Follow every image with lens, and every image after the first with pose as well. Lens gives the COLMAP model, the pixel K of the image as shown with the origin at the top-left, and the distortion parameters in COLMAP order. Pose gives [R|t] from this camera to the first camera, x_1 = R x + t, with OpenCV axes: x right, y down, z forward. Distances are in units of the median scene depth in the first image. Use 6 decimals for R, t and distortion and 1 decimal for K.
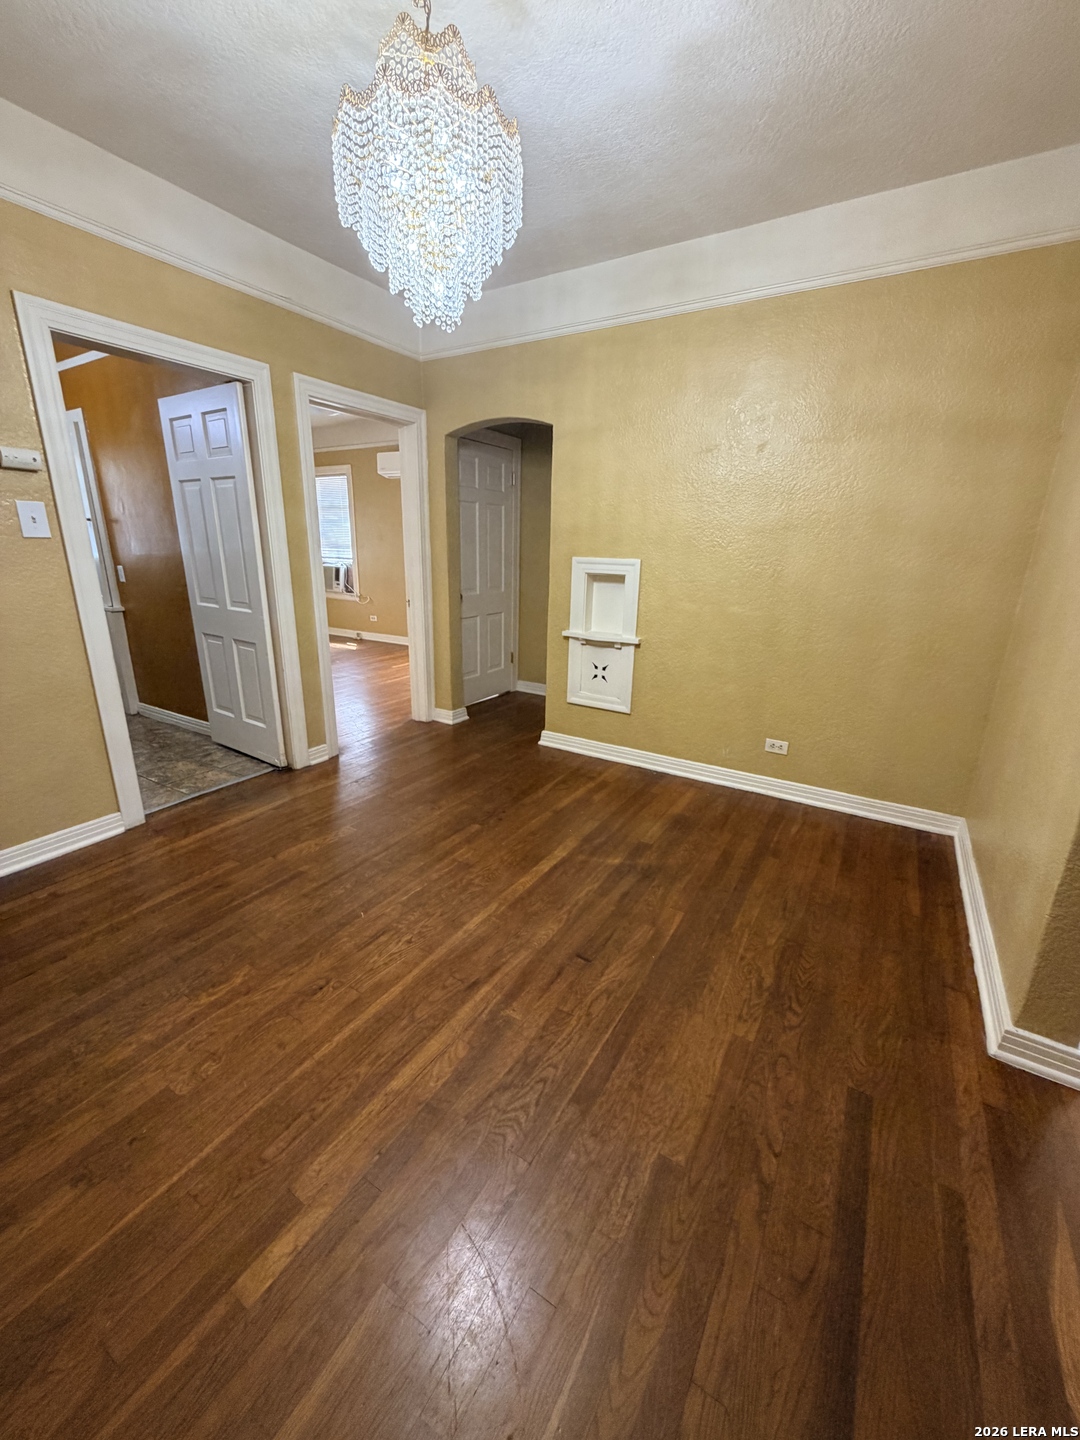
lens RADIAL K [[574.0, 0, 540.8], [0, 574.0, 714.0], [0, 0, 1]] dist [0.000758, -0.000138]
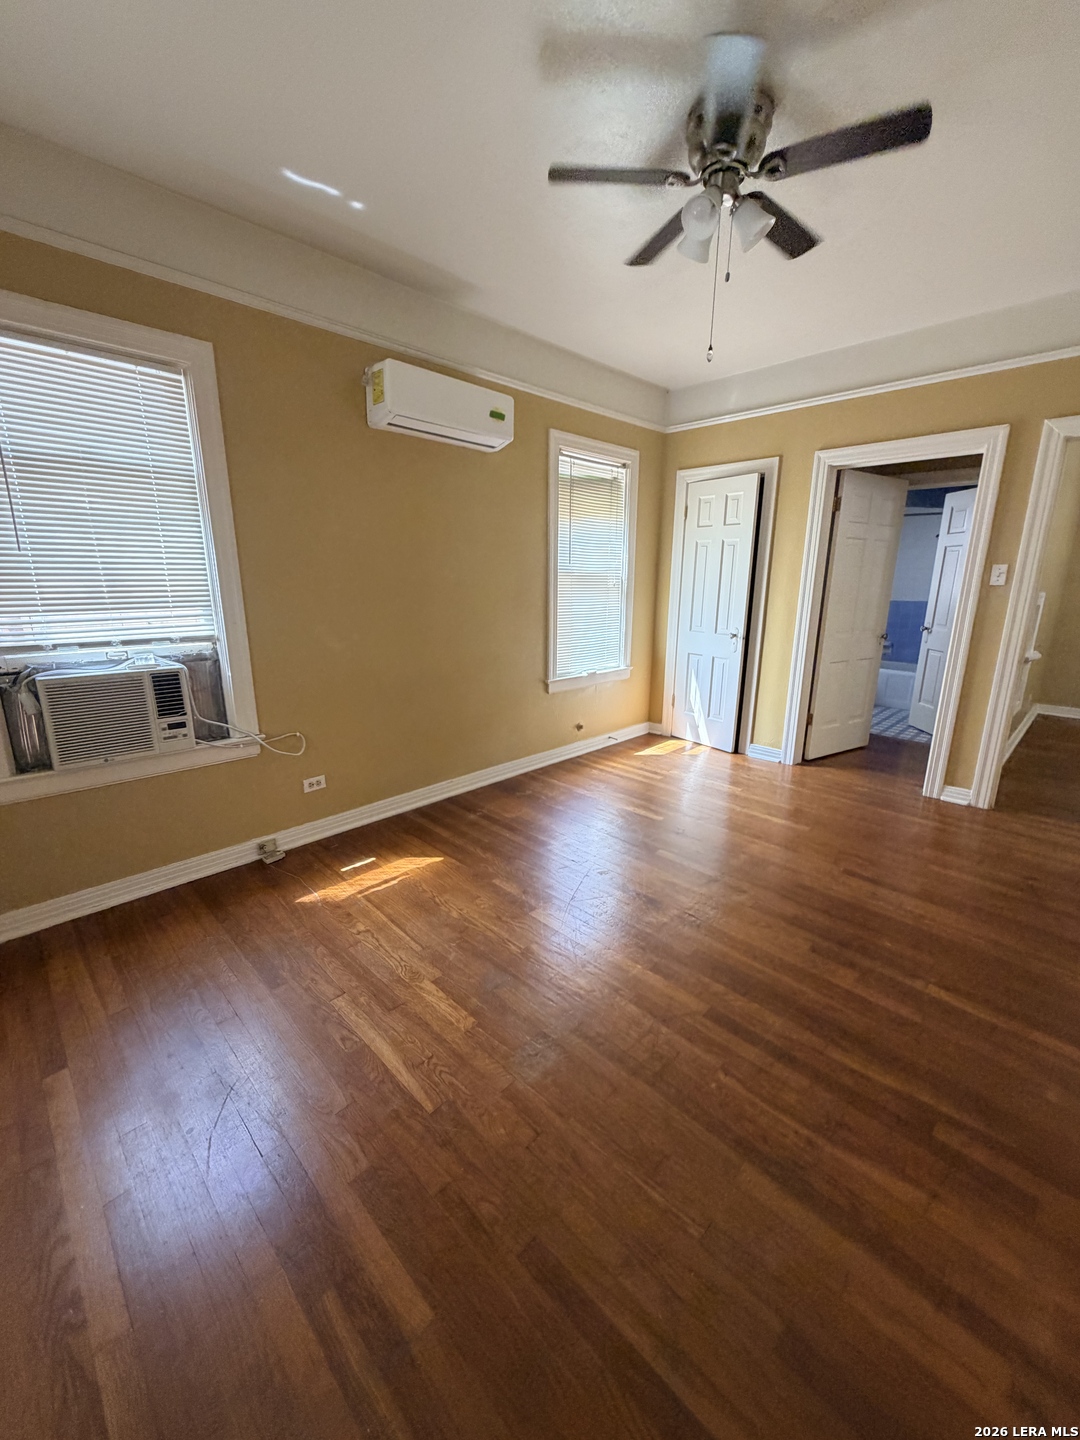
lens RADIAL K [[574.0, 0, 540.8], [0, 574.0, 714.0], [0, 0, 1]] dist [0.000758, -0.000138]
pose [[0.231833, -0.247976, 0.940618, -0.597046], [0.273897, 0.944480, 0.181488, -0.236245], [-0.933399, 0.215558, 0.286881, 0.739601]]
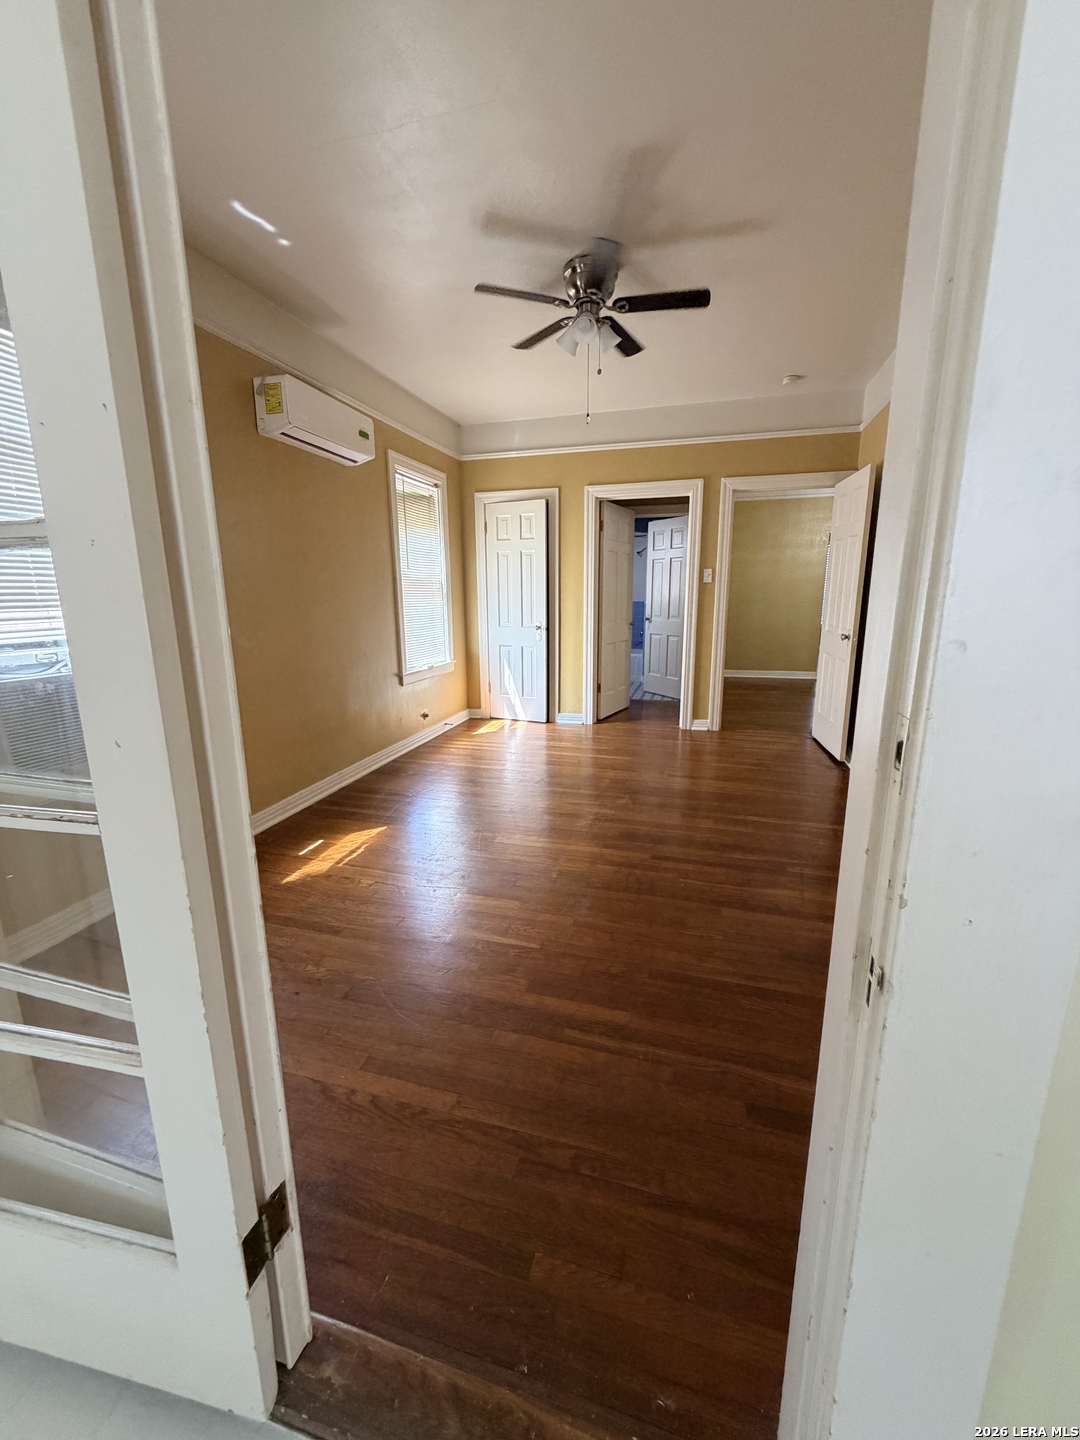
lens RADIAL K [[574.0, 0, 540.8], [0, 574.0, 714.0], [0, 0, 1]] dist [0.000758, -0.000138]
pose [[-0.271228, -0.218158, 0.937466, -0.682030], [0.276138, 0.915396, 0.292915, -0.261706], [-0.922054, 0.338316, -0.188040, 0.868046]]
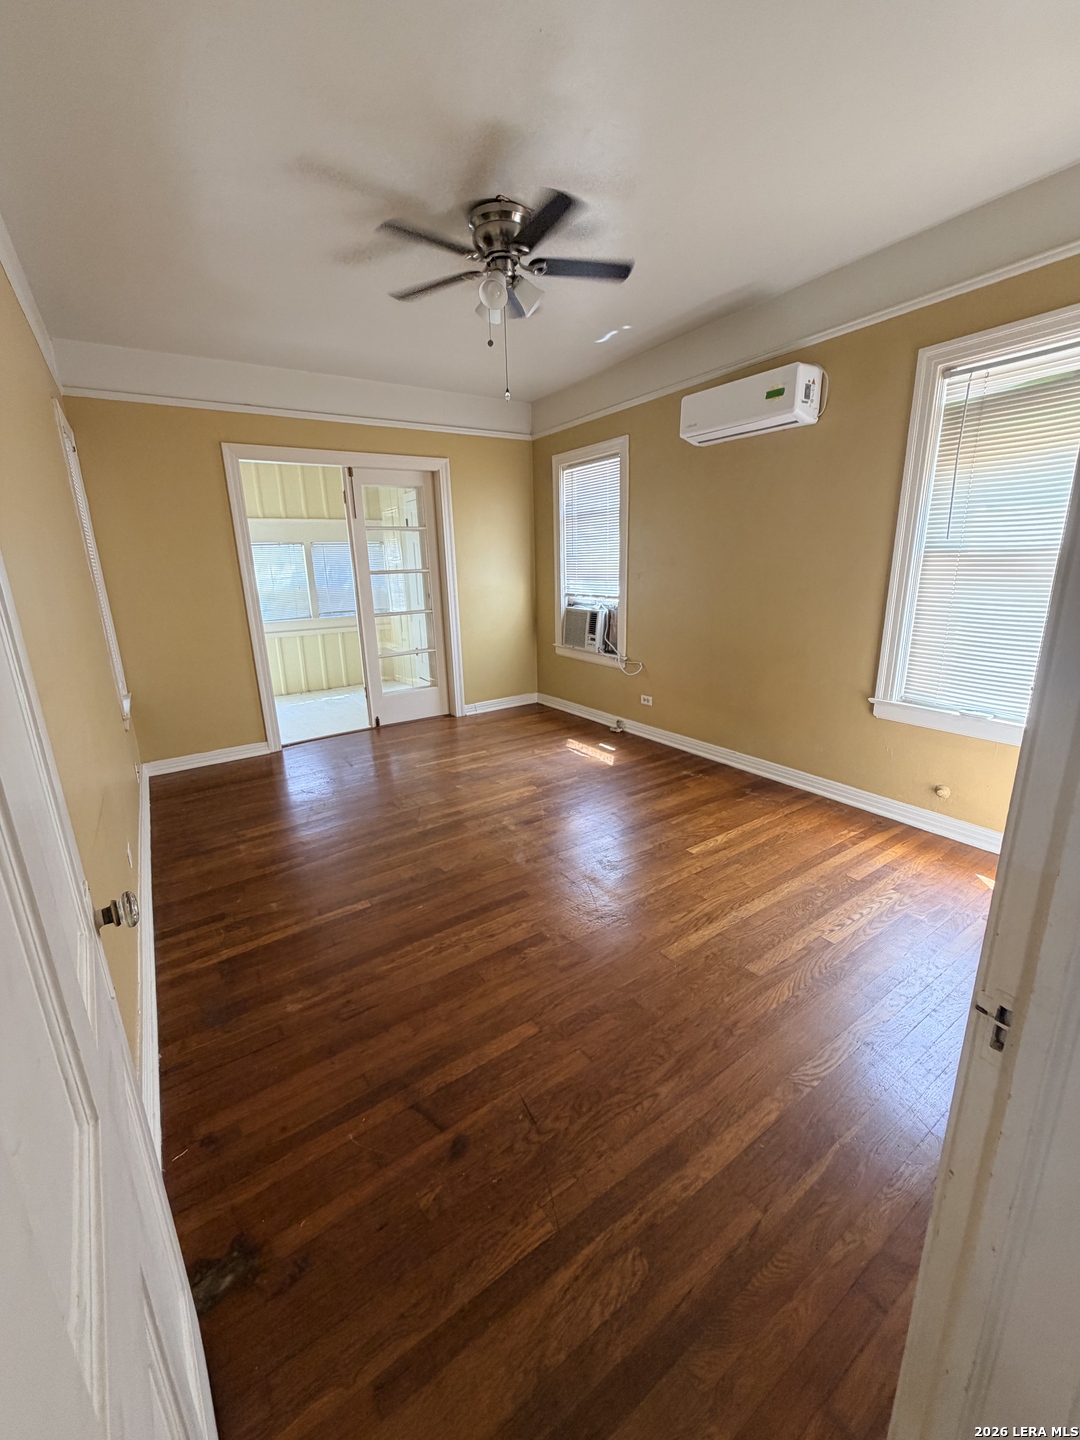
lens RADIAL K [[574.0, 0, 540.8], [0, 574.0, 714.0], [0, 0, 1]] dist [0.000758, -0.000138]
pose [[0.906857, 0.064265, -0.416510, -0.146442], [-0.074755, 0.997162, -0.008906, -0.138949], [0.414755, 0.039213, 0.909088, 0.431884]]
